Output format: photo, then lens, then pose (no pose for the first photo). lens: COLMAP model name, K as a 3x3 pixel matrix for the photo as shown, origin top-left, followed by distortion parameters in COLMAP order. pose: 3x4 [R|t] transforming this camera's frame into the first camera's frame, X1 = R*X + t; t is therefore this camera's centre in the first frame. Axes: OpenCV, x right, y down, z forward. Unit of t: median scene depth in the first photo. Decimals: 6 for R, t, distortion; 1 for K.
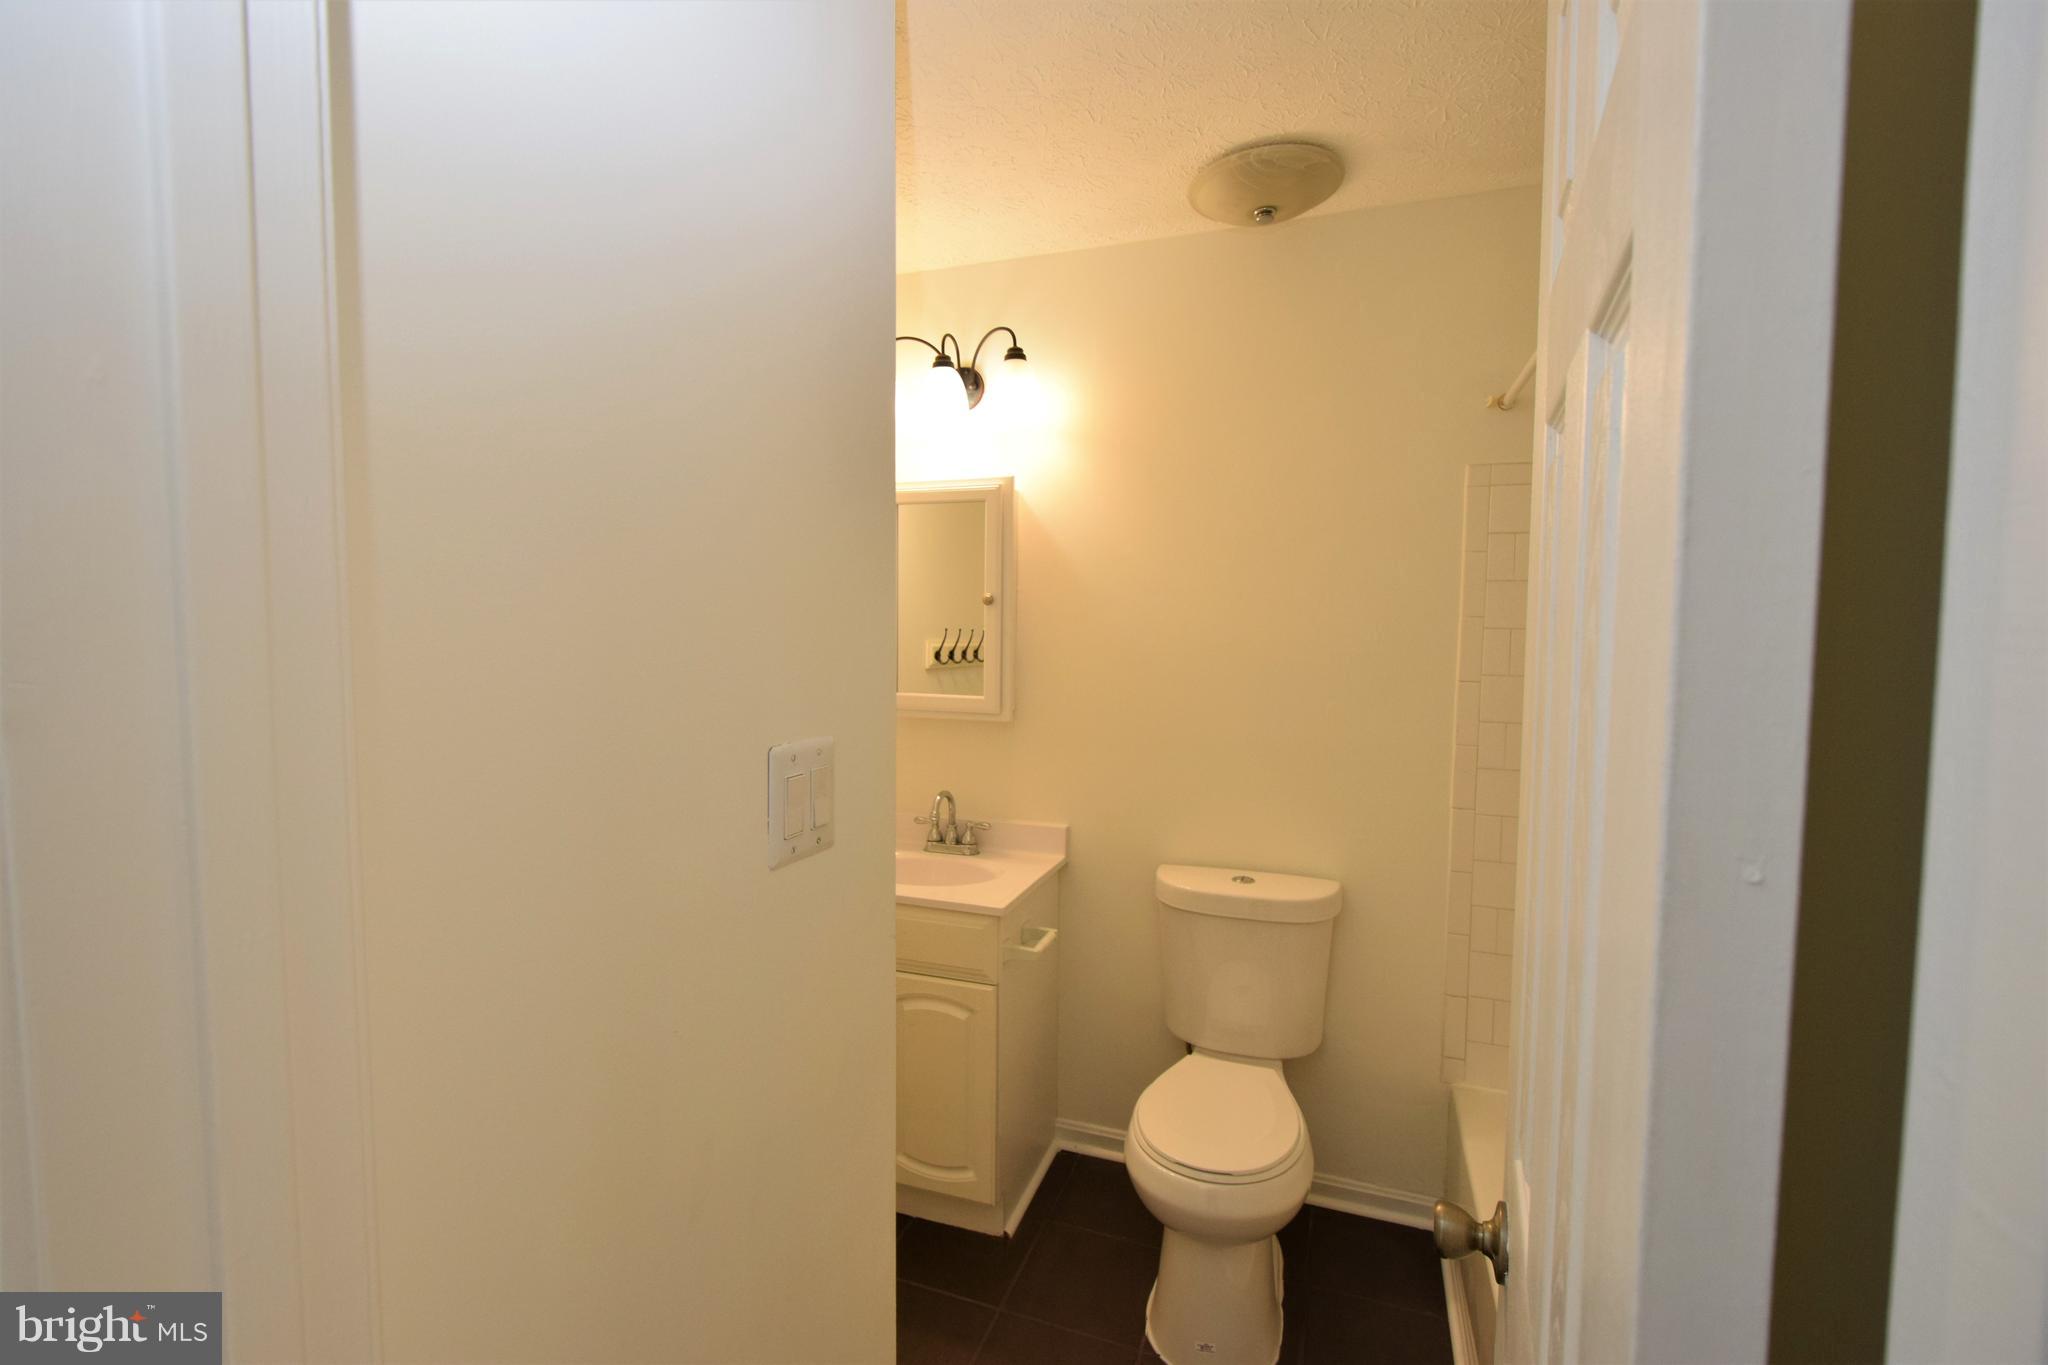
lens RADIAL K [[942.7, 0, 1024.0], [0, 942.7, 682.5], [0, 0, 1]] dist [0.001311, -0.000347]
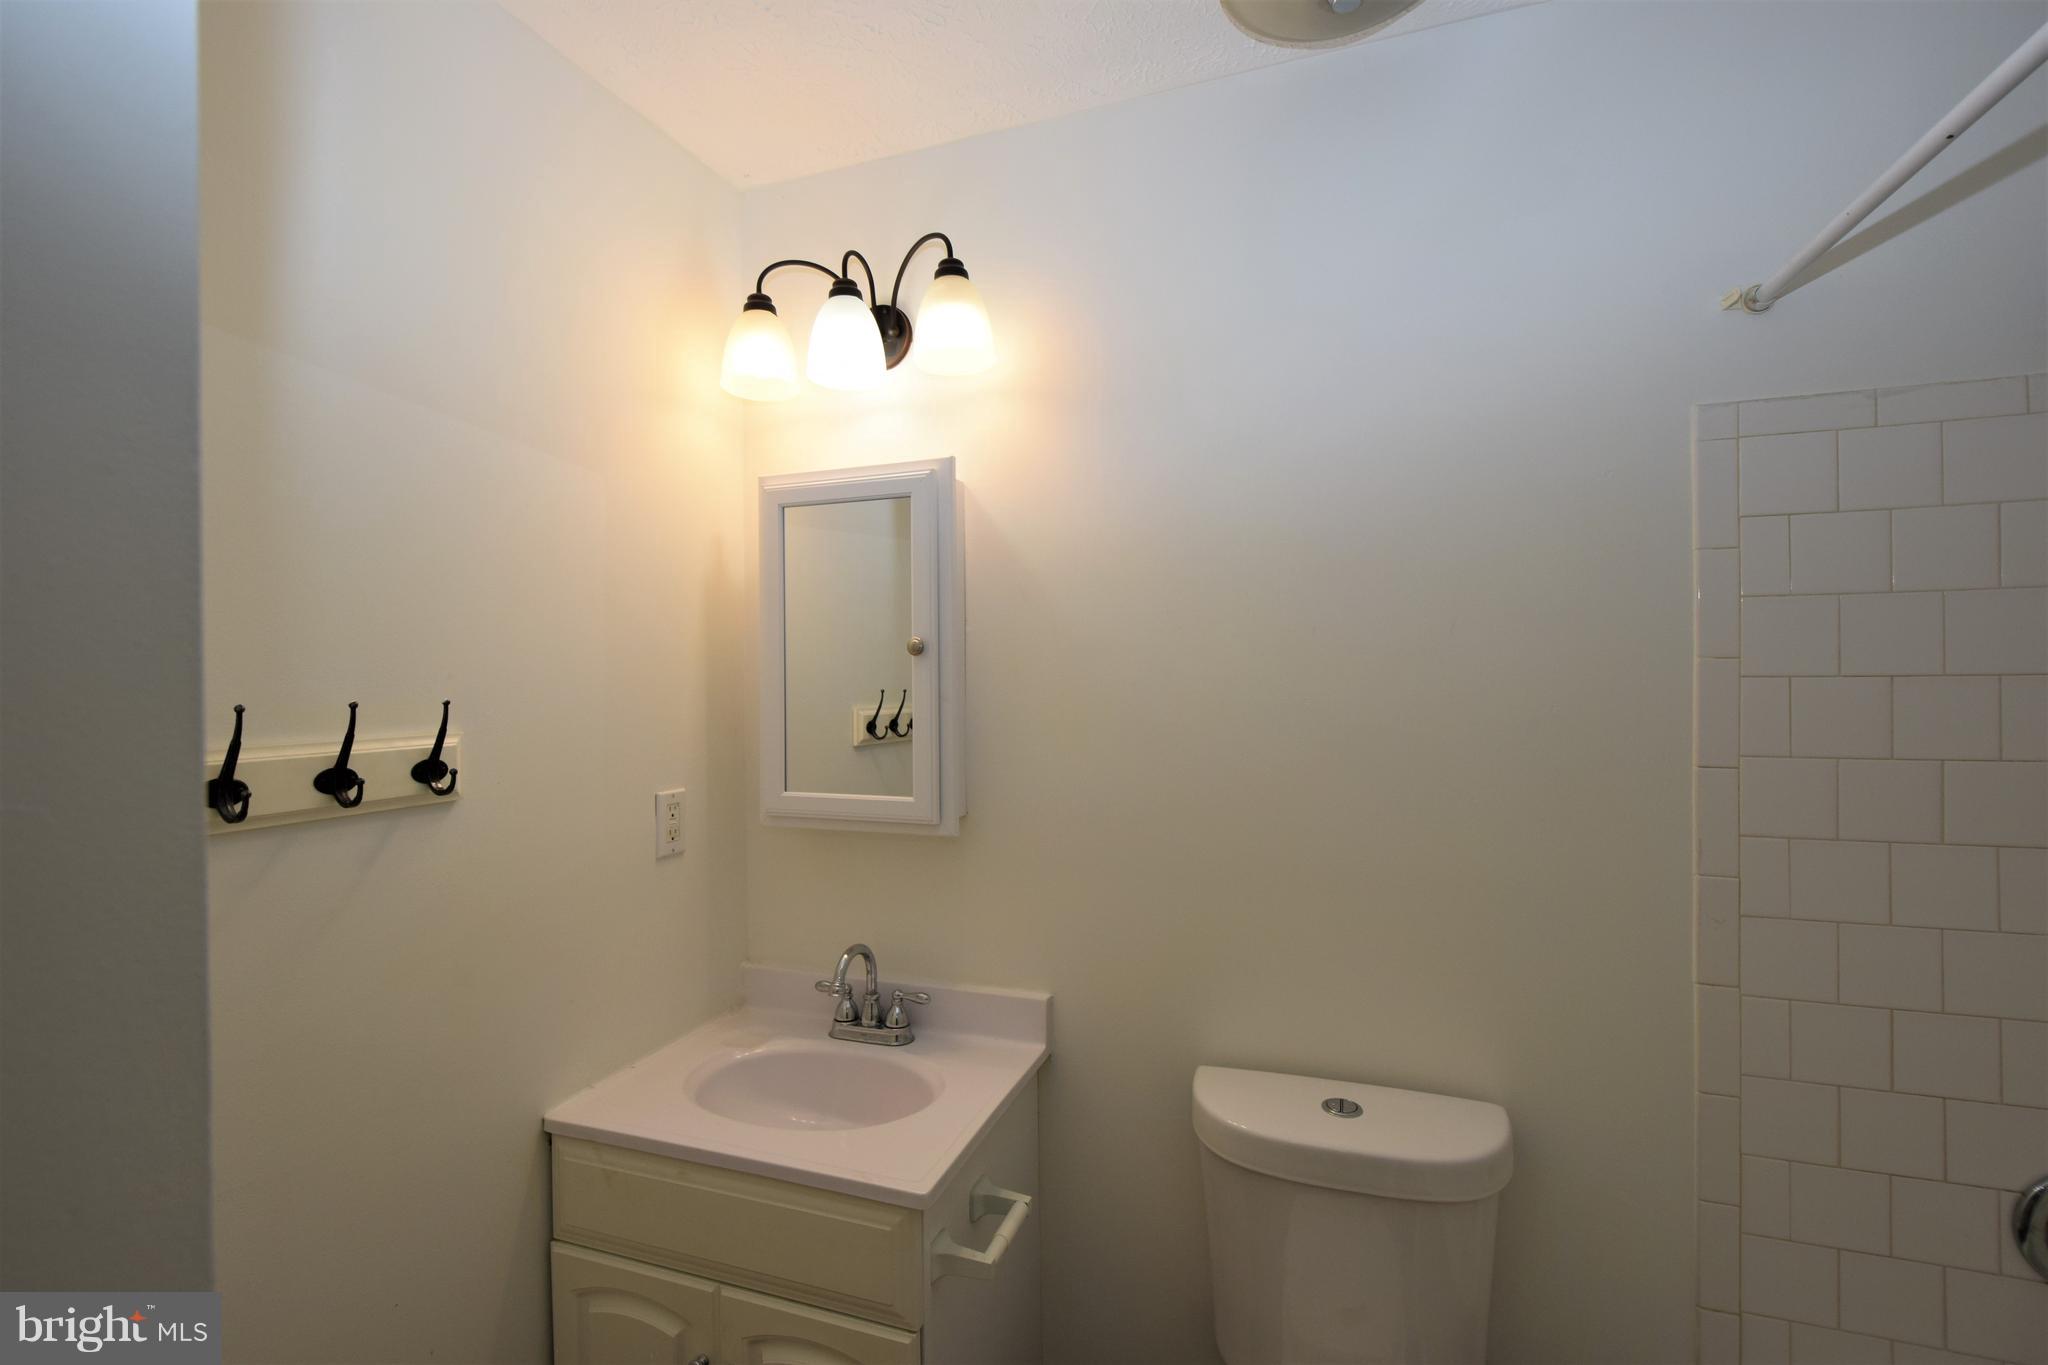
lens RADIAL K [[942.7, 0, 1024.0], [0, 942.7, 682.5], [0, 0, 1]] dist [0.001311, -0.000347]
pose [[0.999796, -0.019810, -0.003907, 0.036559], [0.019571, 0.998354, -0.053902, -0.027297], [0.004969, 0.053815, 0.998539, 0.354613]]
